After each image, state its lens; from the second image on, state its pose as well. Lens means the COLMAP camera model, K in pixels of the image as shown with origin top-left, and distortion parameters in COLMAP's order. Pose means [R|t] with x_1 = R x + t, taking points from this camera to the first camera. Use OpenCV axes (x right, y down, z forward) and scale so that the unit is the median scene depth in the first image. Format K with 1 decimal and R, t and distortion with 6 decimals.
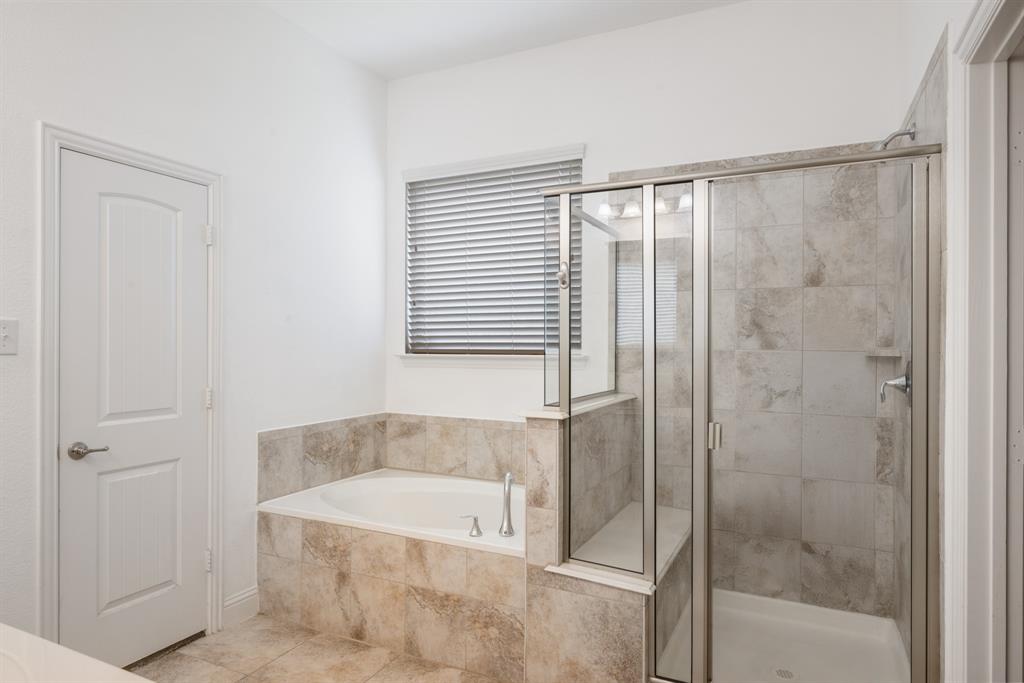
lens RADIAL K [[627.5, 0, 511.8], [0, 627.5, 345.6], [0, 0, 1]] dist [0.000125, 0.002171]
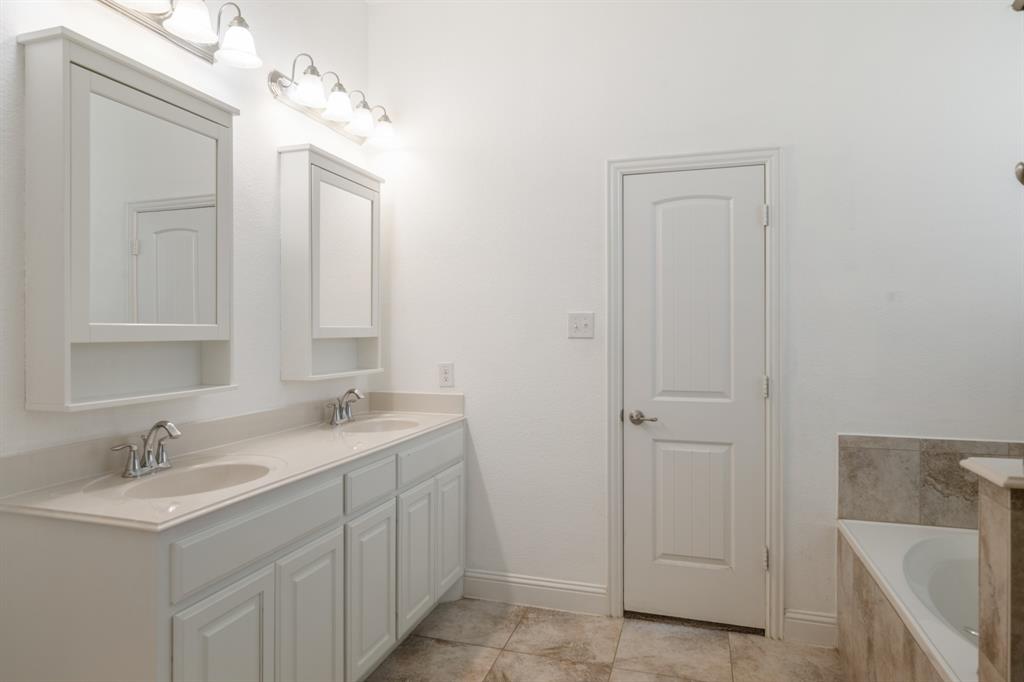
lens RADIAL K [[627.5, 0, 512.1], [0, 627.5, 335.1], [0, 0, 1]] dist [0.000125, 0.002171]
pose [[0.135689, -0.000256, -0.990752, 0.407187], [-0.001927, 0.999998, -0.000522, 0.006424], [0.990750, 0.001980, 0.135688, 0.492263]]
